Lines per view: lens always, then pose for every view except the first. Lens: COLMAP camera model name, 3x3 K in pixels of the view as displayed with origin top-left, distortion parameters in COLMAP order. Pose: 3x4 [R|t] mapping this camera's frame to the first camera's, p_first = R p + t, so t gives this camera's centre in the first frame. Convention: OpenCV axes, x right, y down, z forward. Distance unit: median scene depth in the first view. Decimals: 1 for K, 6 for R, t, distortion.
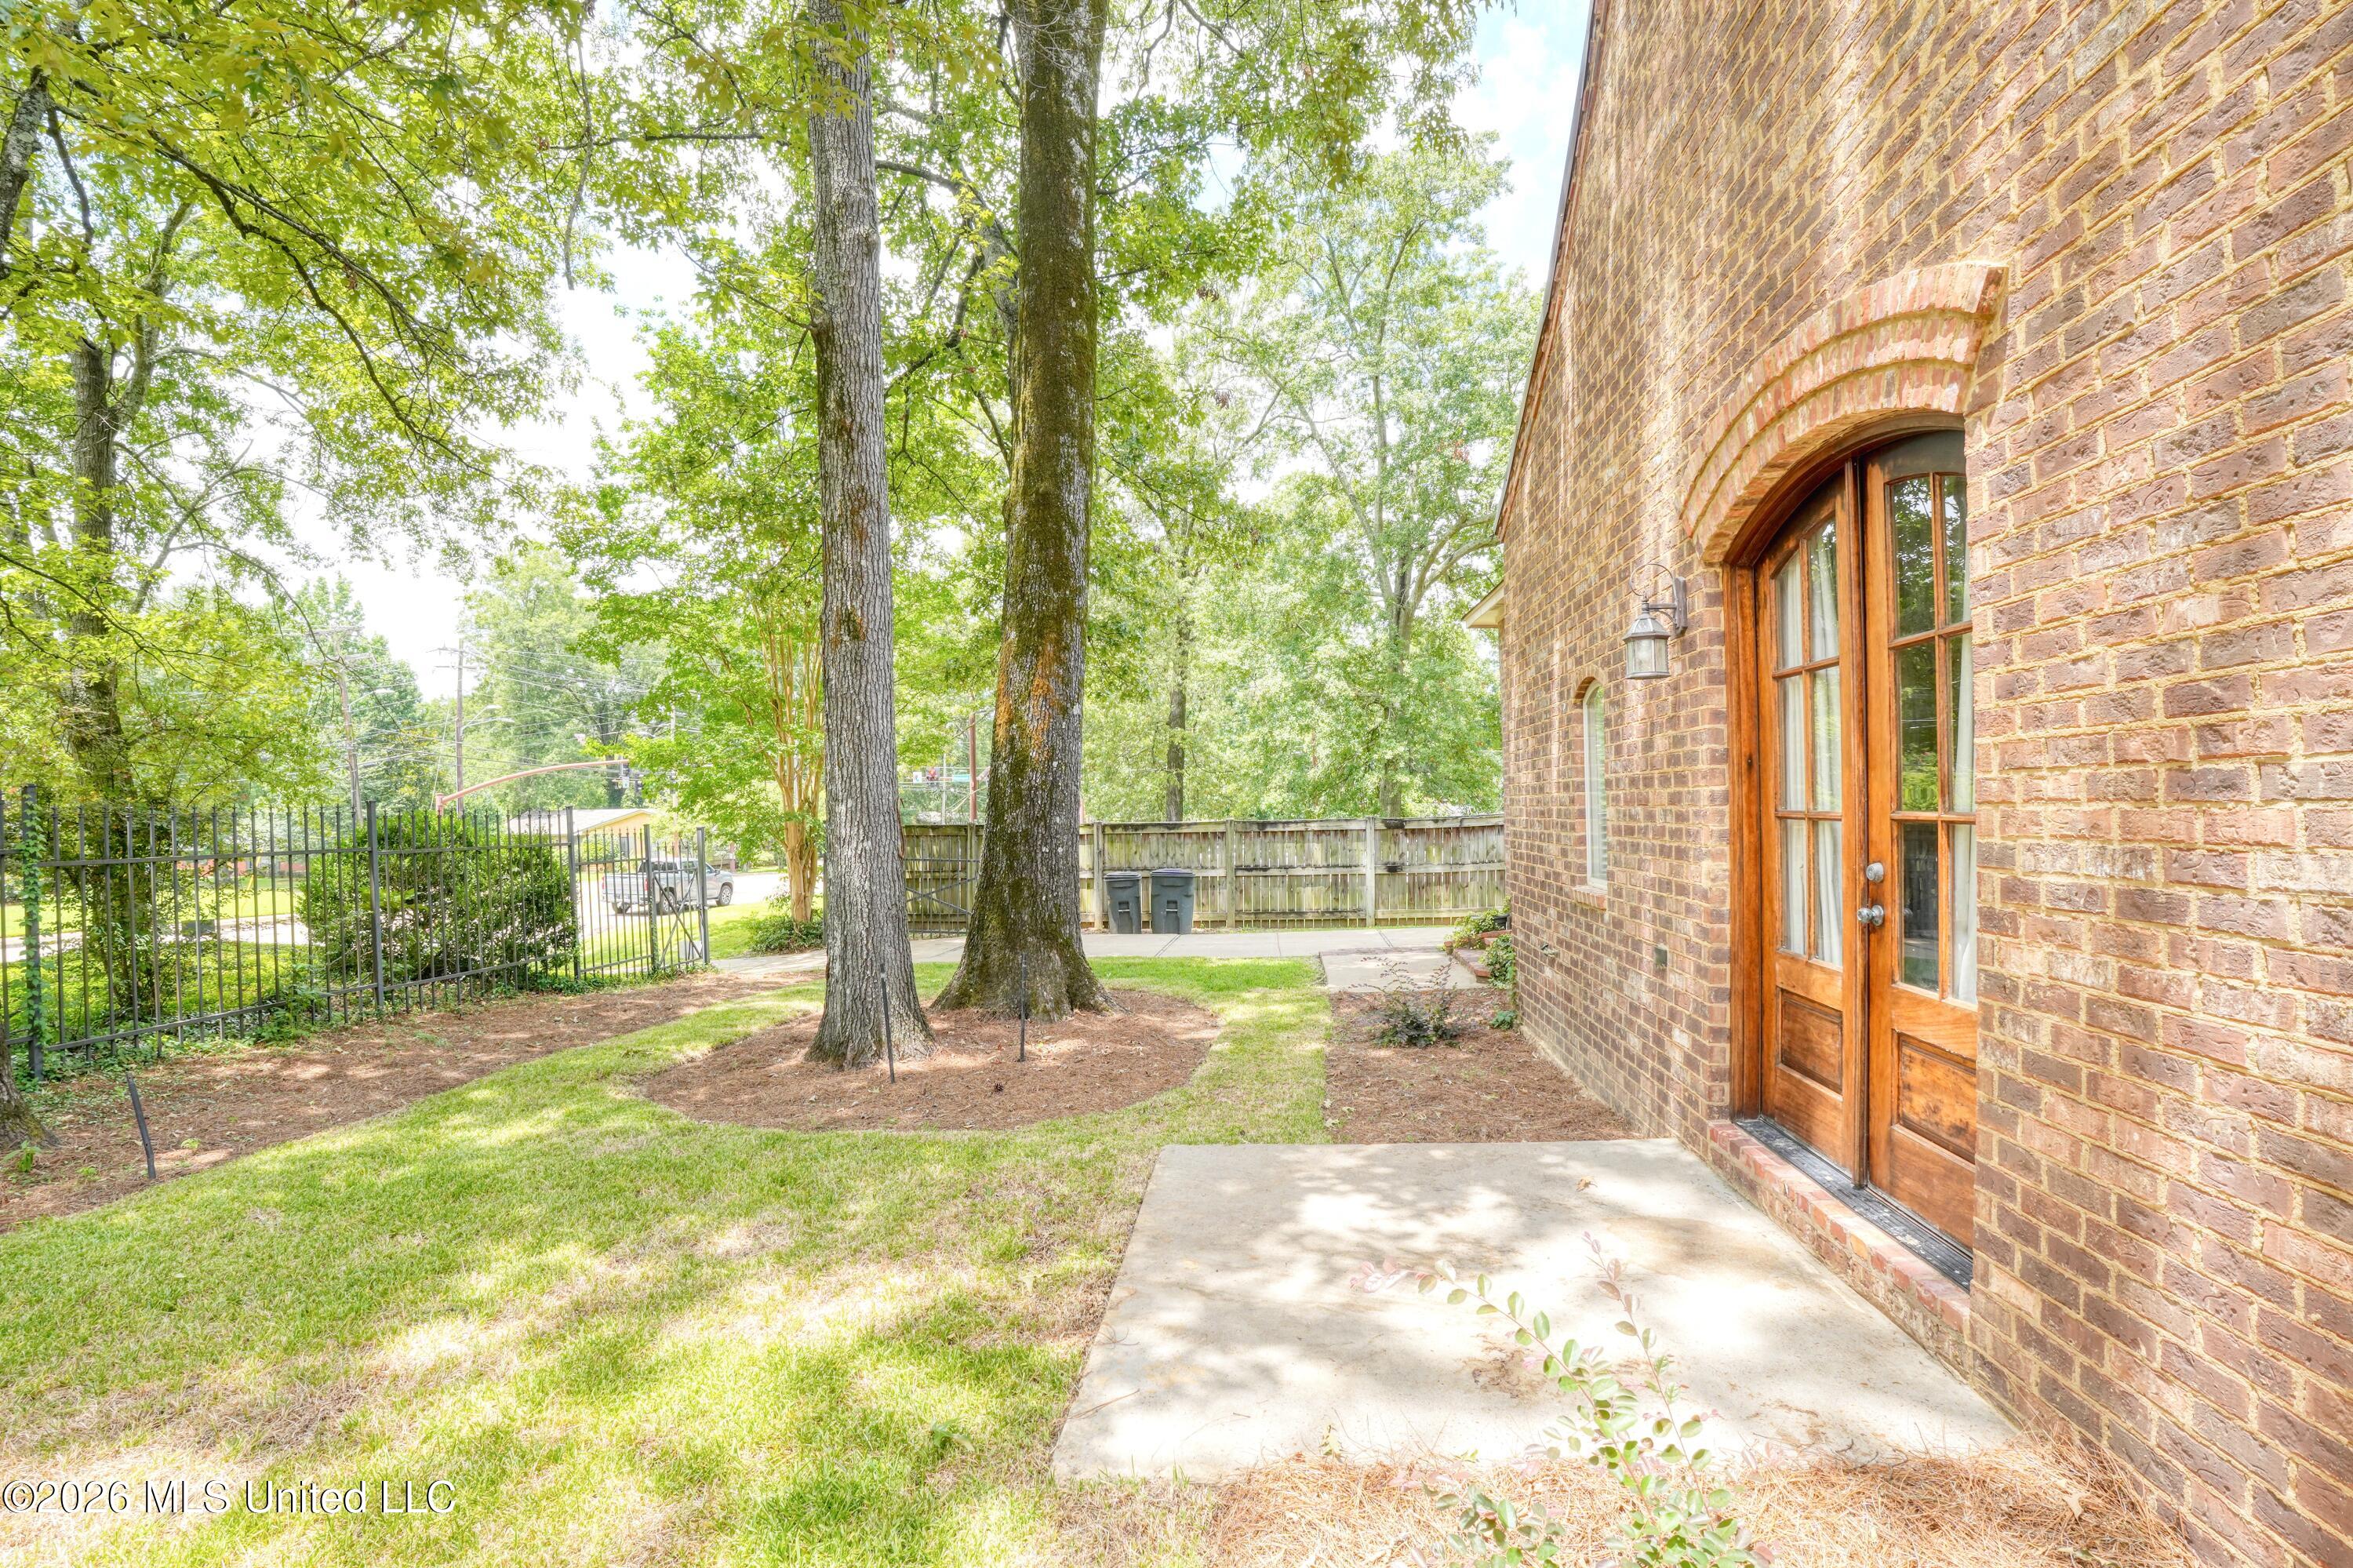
lens RADIAL K [[1039.4, 0, 1180.6], [0, 1039.4, 788.4], [0, 0, 1]] dist [-0.073673, 0.017470]
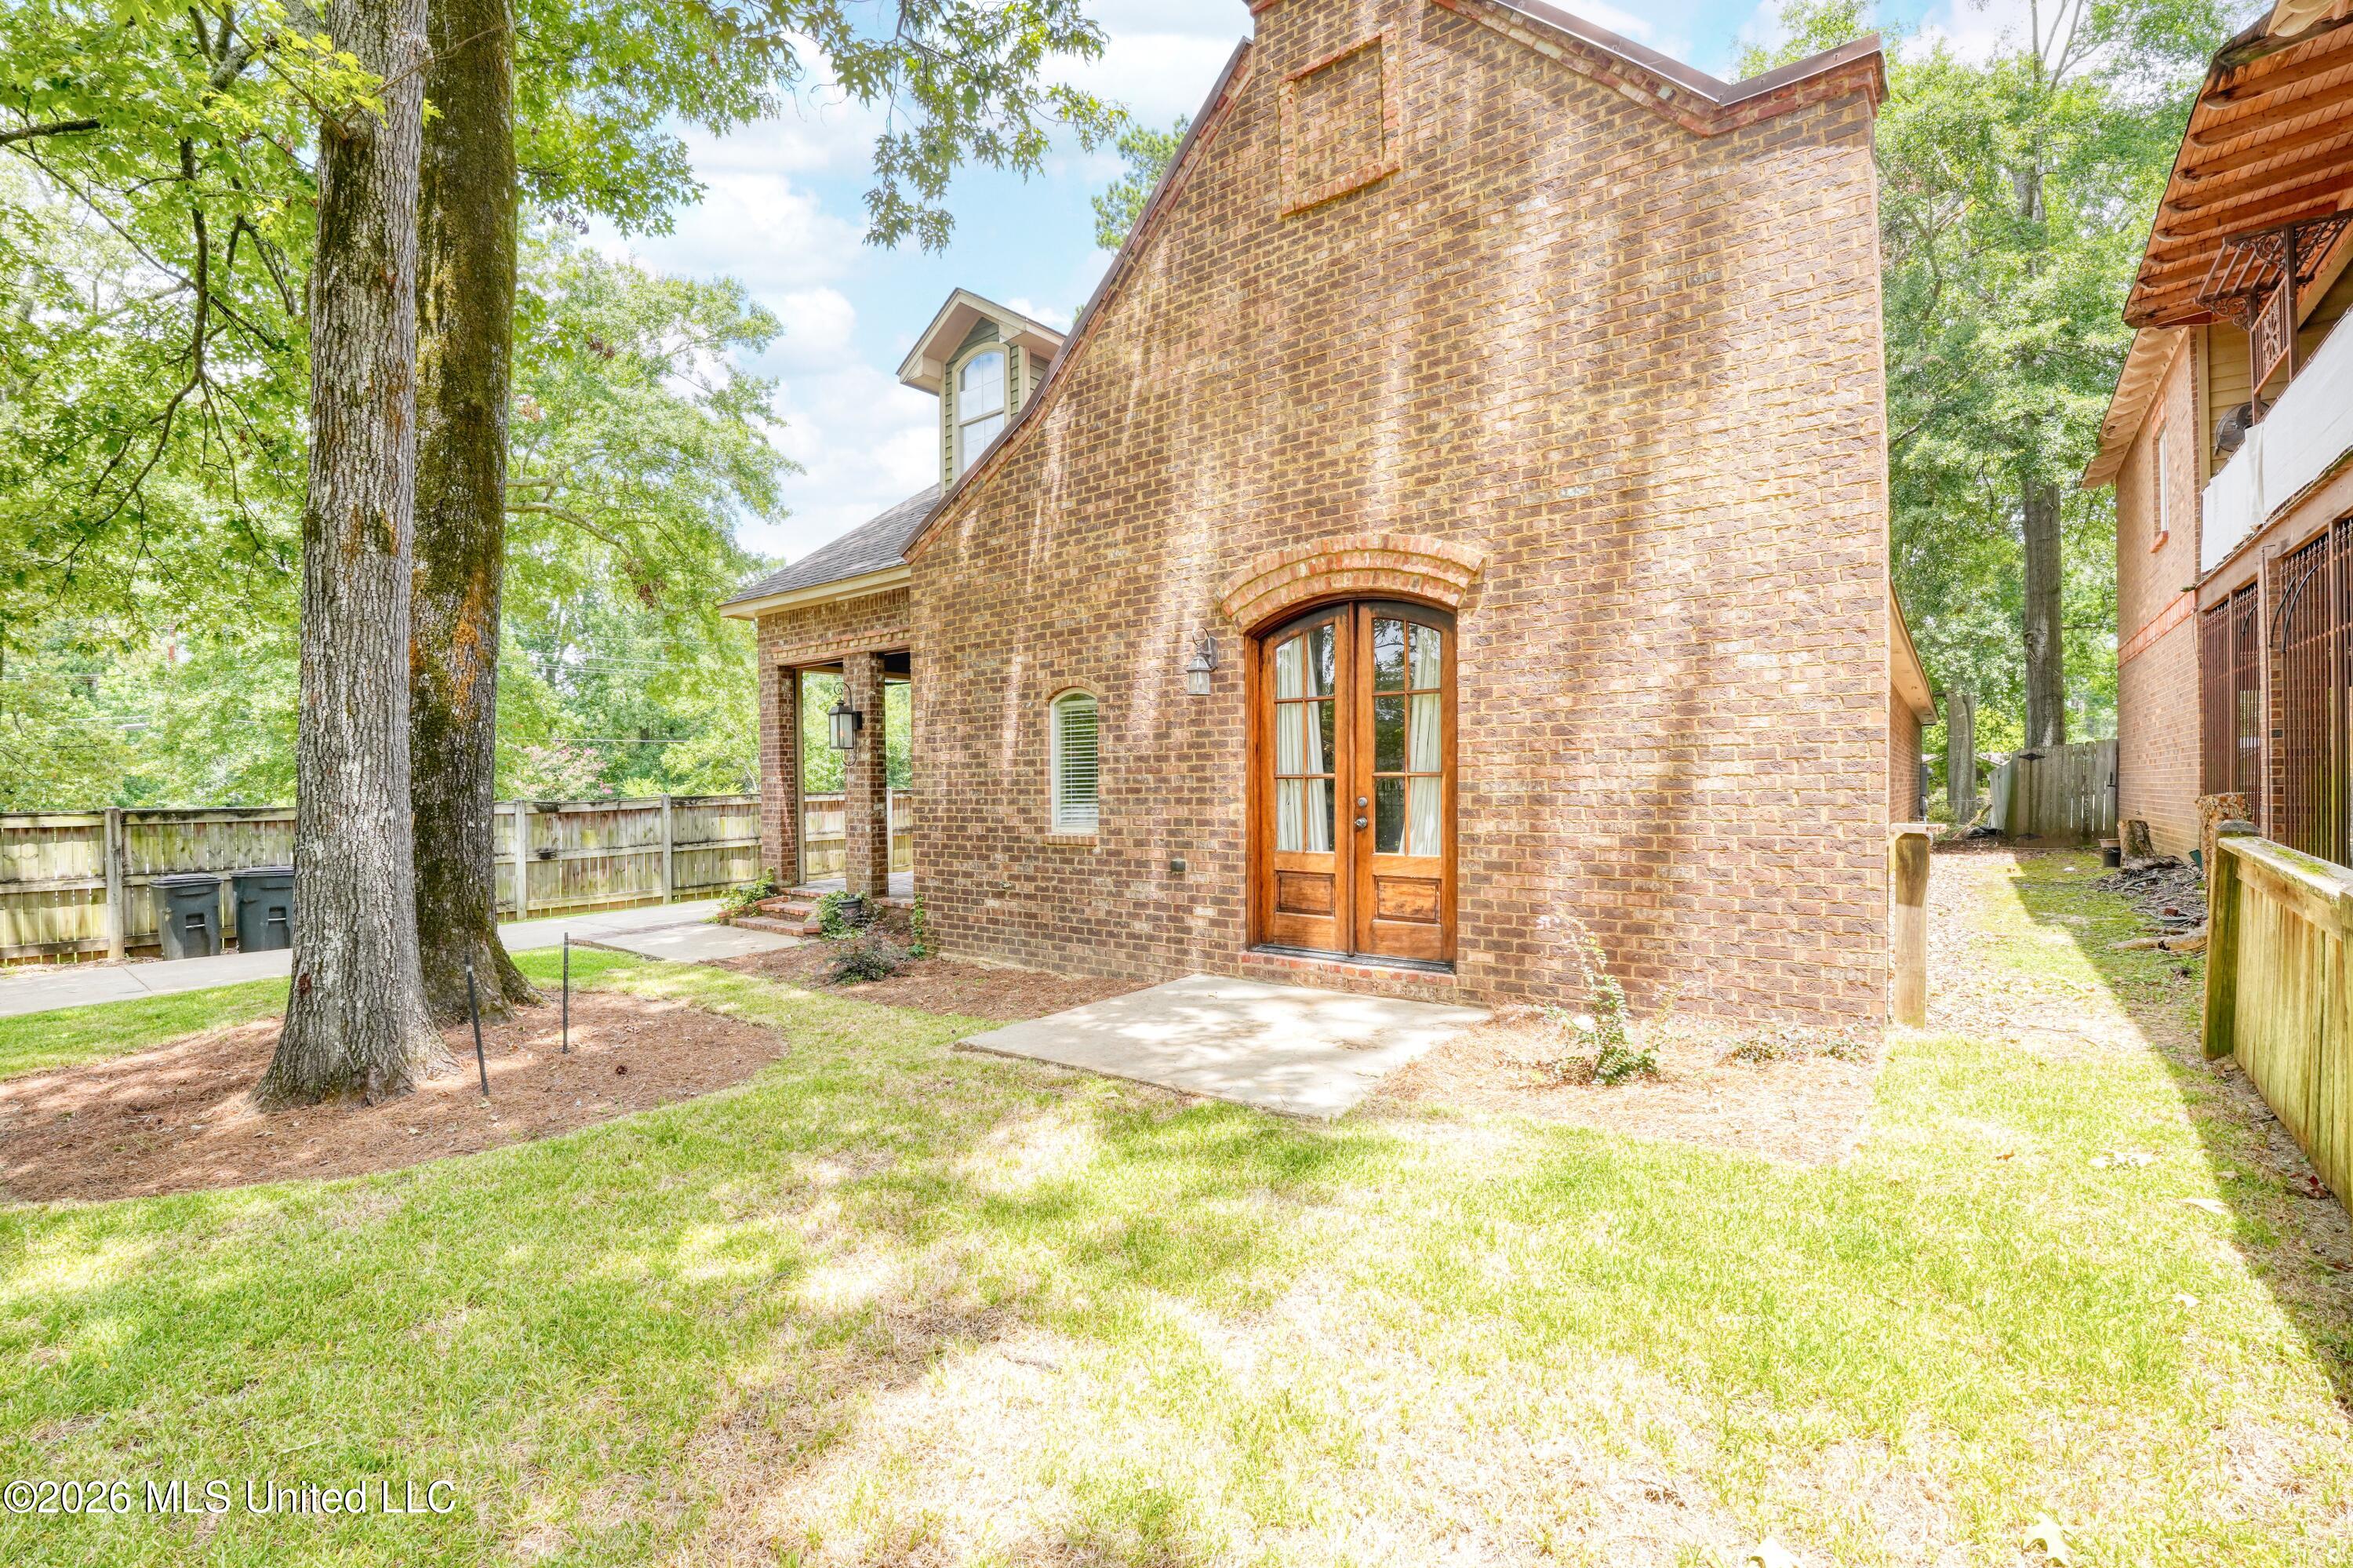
lens RADIAL K [[1039.4, 0, 1180.6], [0, 1039.4, 788.4], [0, 0, 1]] dist [-0.073673, 0.017470]
pose [[0.531342, 0.007218, 0.847127, -1.419849], [-0.011280, 0.999935, -0.001445, 0.066217], [-0.847083, -0.008788, 0.531389, 0.182281]]
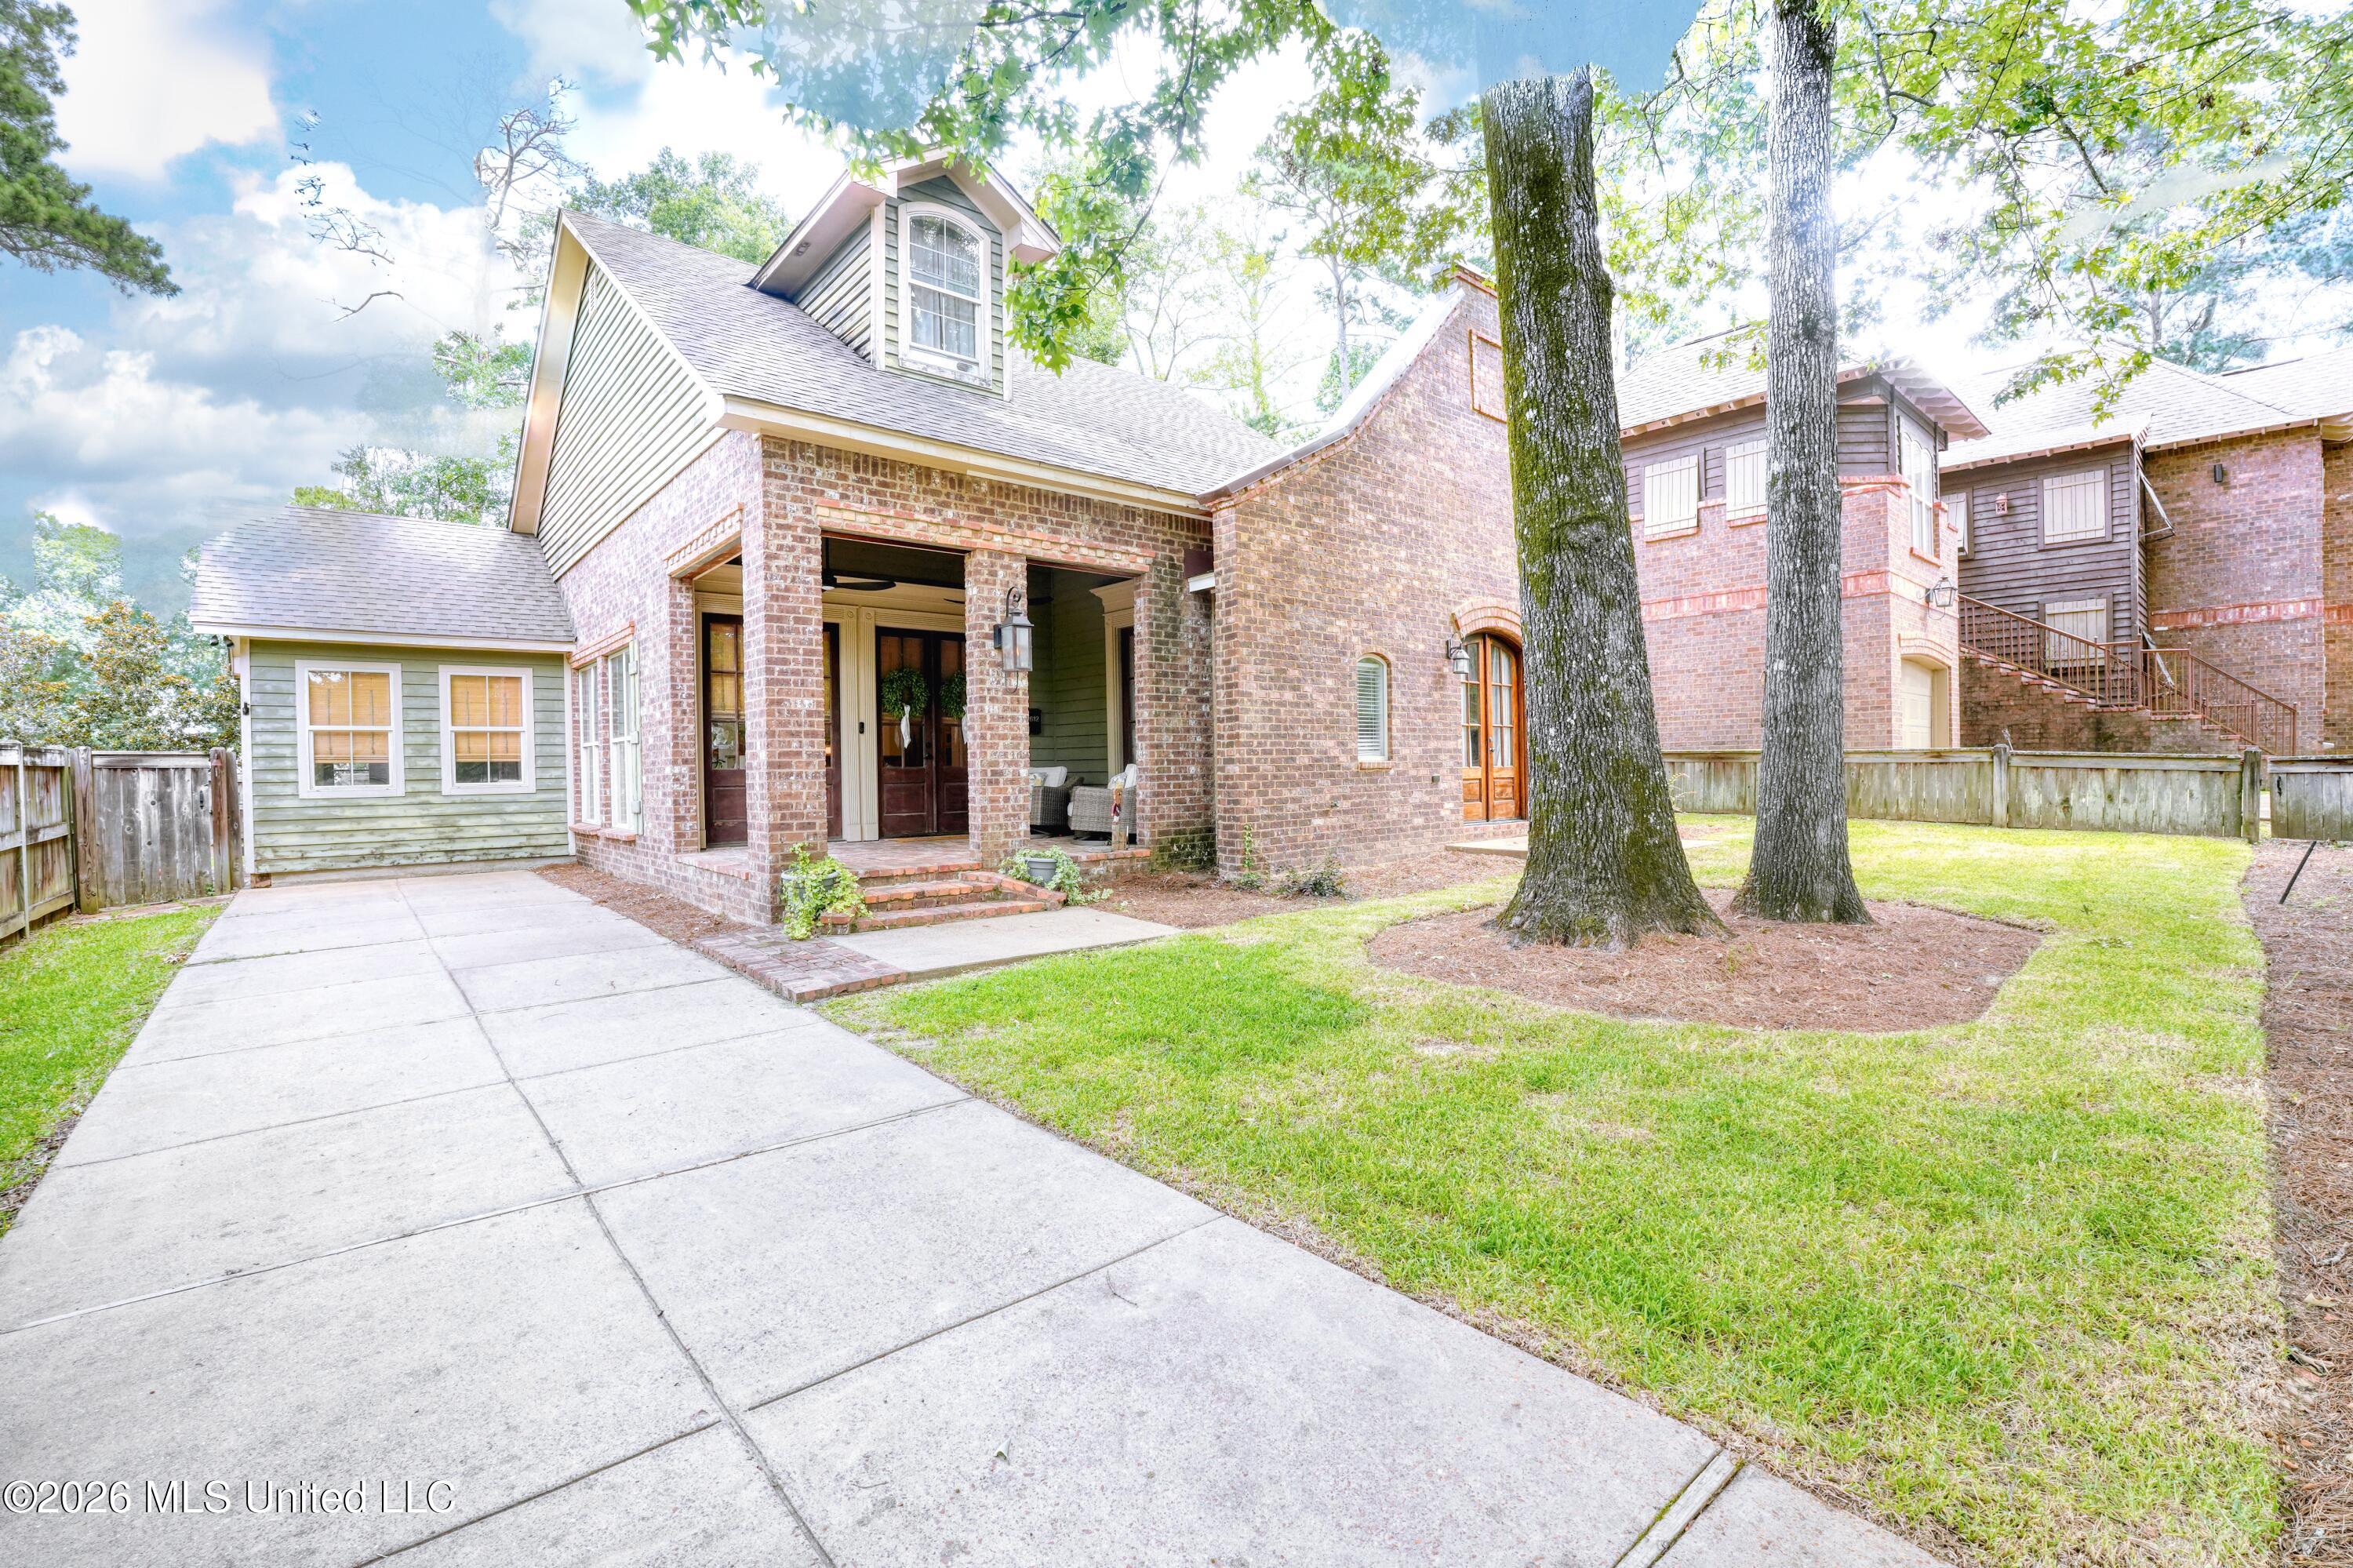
lens RADIAL K [[1039.4, 0, 1180.6], [0, 1039.4, 788.4], [0, 0, 1]] dist [-0.073673, 0.017470]
pose [[-0.735302, 0.012181, 0.677630, -1.249557], [0.015050, 0.999885, -0.001644, 0.285001], [-0.677572, 0.008989, -0.735402, 5.213510]]
